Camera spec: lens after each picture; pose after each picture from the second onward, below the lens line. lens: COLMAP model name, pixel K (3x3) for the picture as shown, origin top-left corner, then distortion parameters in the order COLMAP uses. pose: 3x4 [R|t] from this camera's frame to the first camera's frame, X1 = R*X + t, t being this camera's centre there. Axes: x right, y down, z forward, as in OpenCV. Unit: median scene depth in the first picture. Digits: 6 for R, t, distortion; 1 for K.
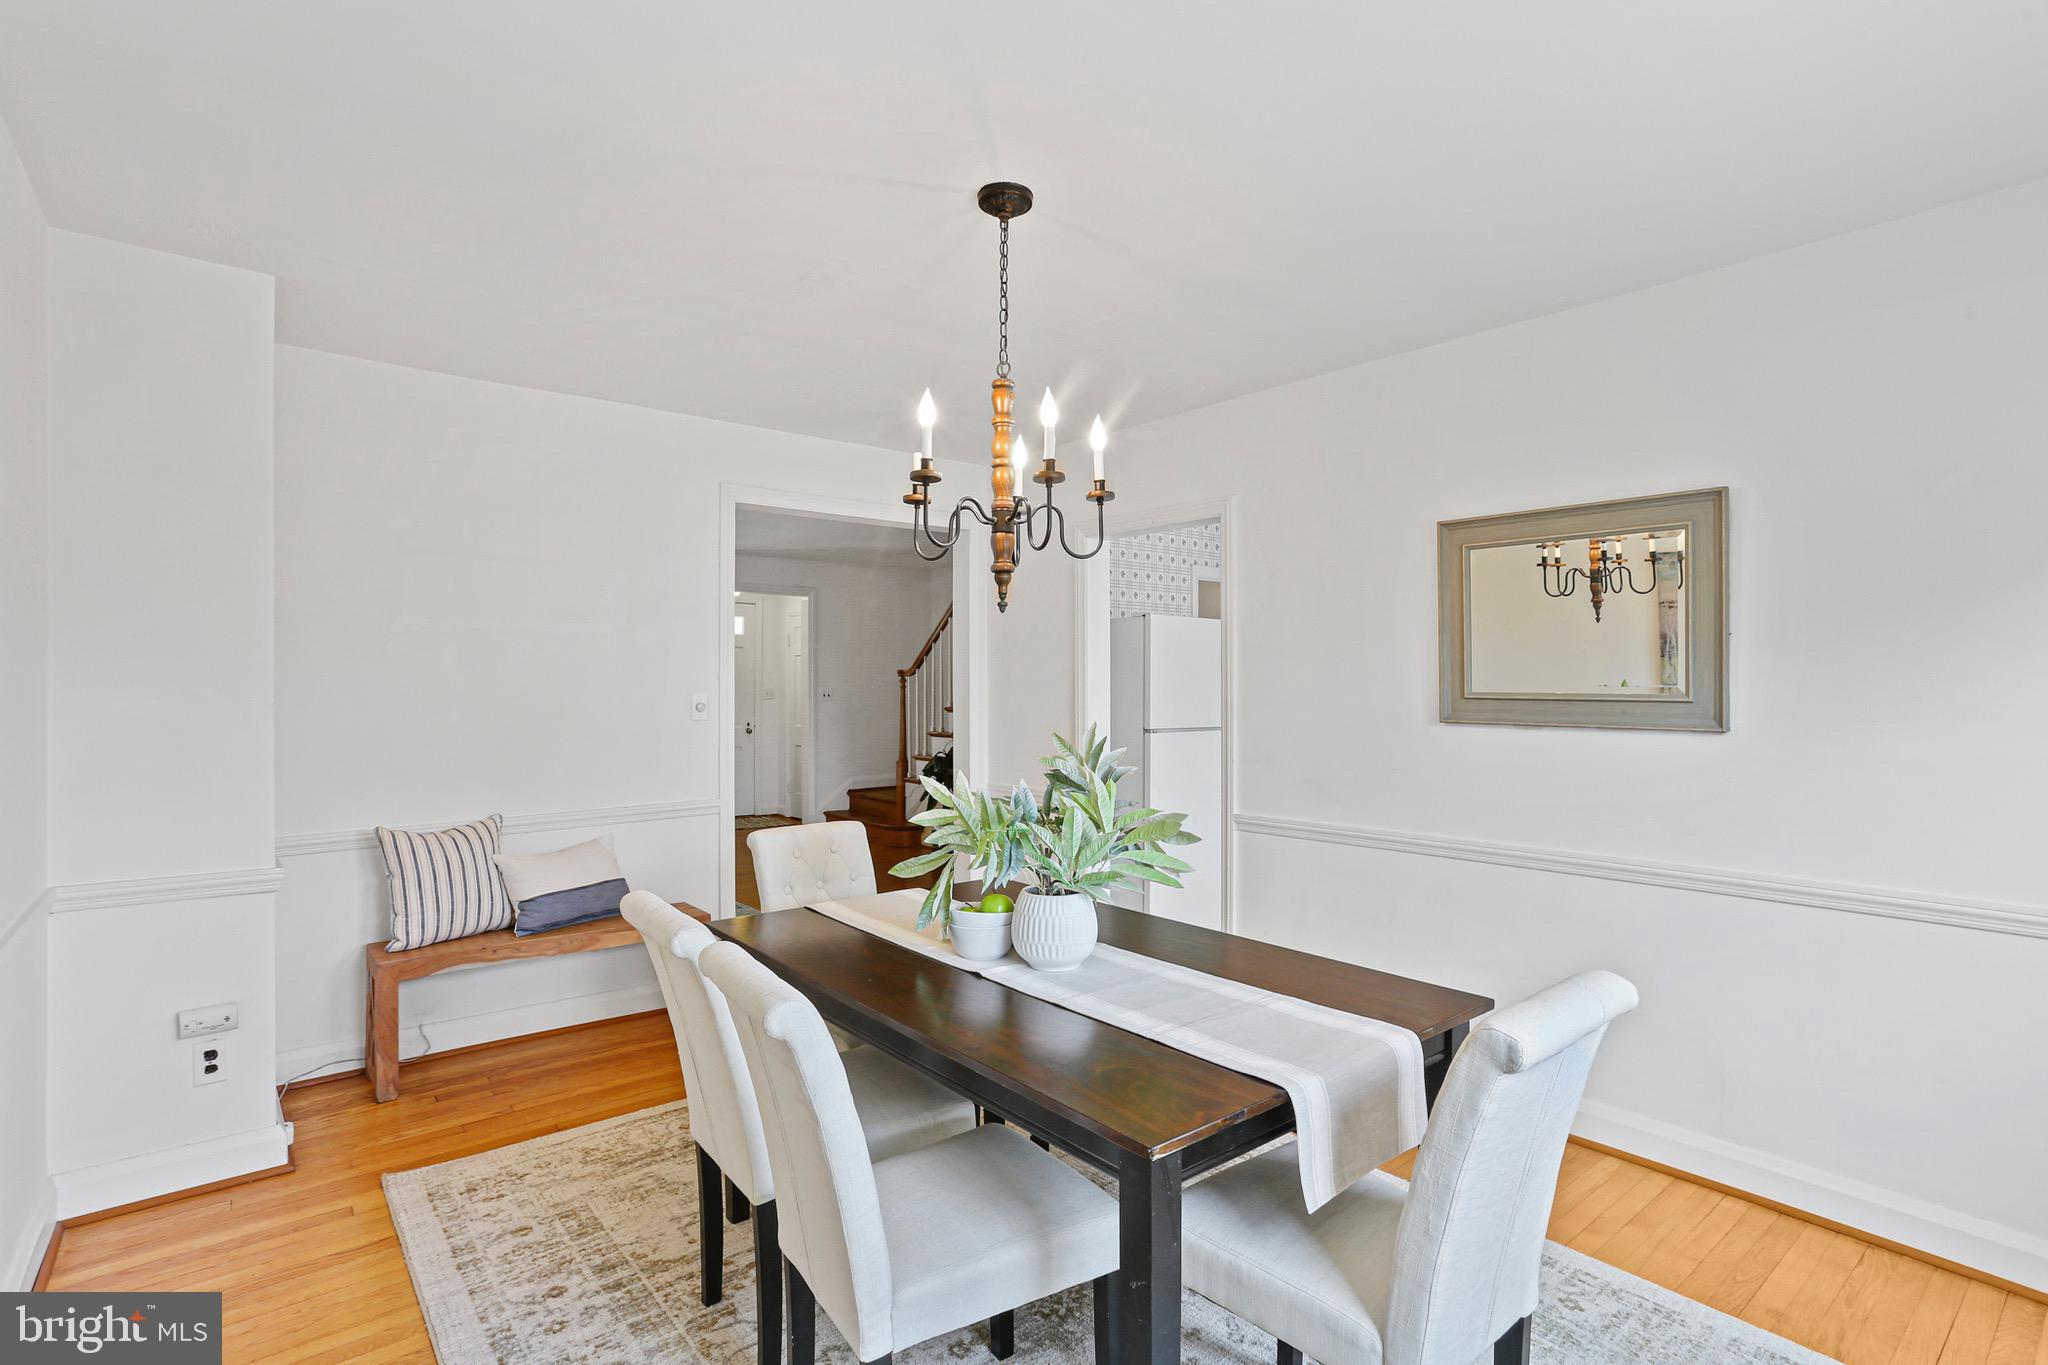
lens RADIAL K [[1000.3, 0, 1024.0], [0, 1000.3, 682.5], [0, 0, 1]] dist [-0.043434, 0.021913]
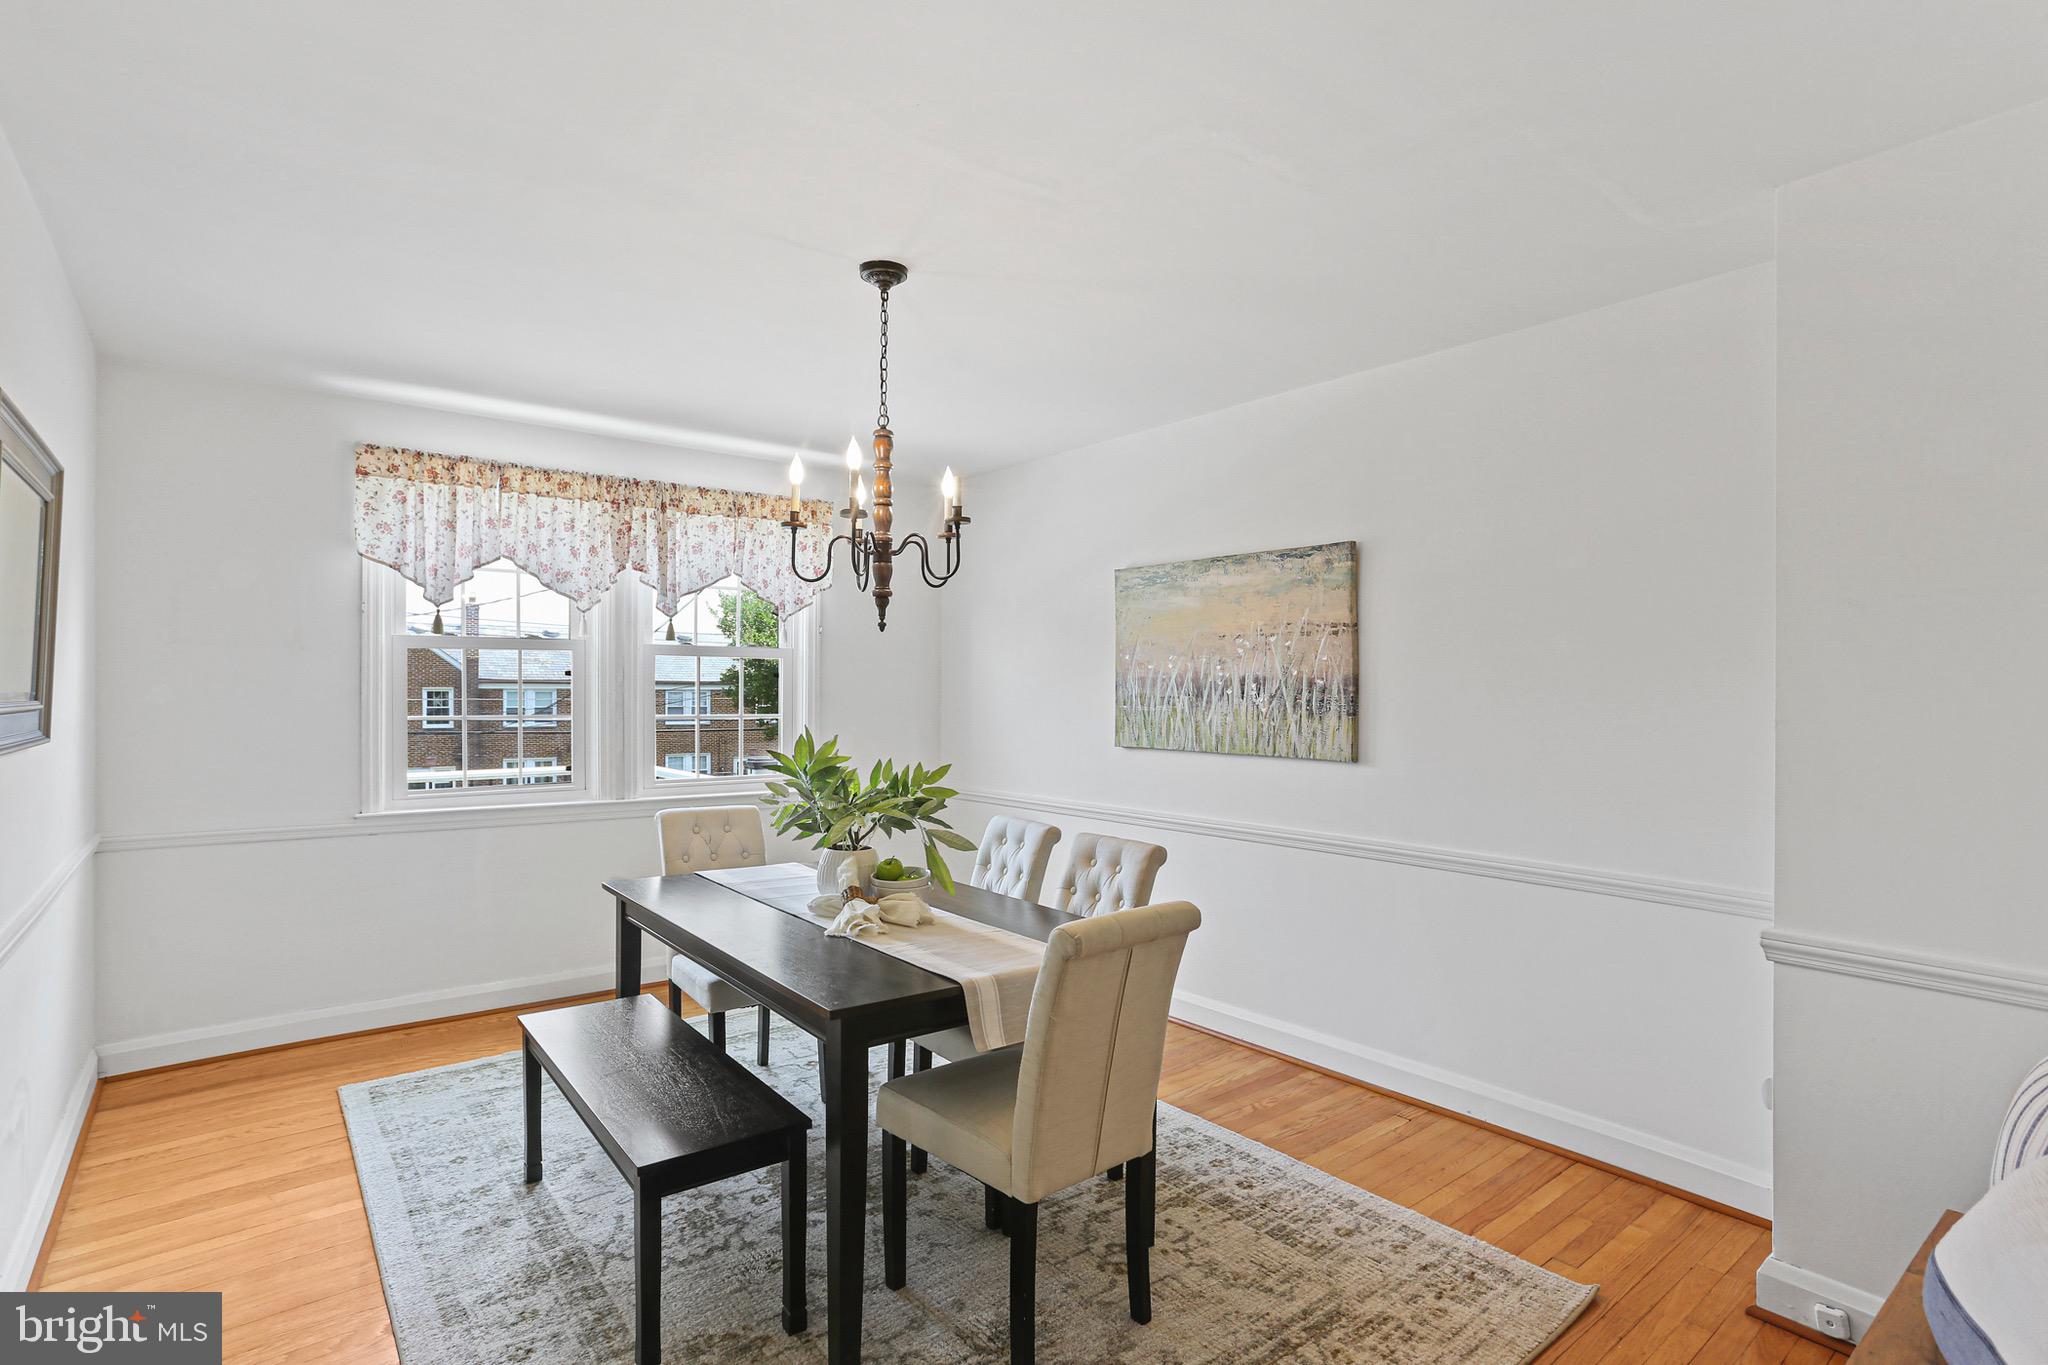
lens RADIAL K [[1000.3, 0, 1024.0], [0, 1000.3, 682.5], [0, 0, 1]] dist [-0.043434, 0.021913]
pose [[-0.999956, -0.005927, 0.007314, -0.194010], [-0.005940, 0.999981, -0.001861, -0.008640], [-0.007302, -0.001904, -0.999972, 2.150812]]
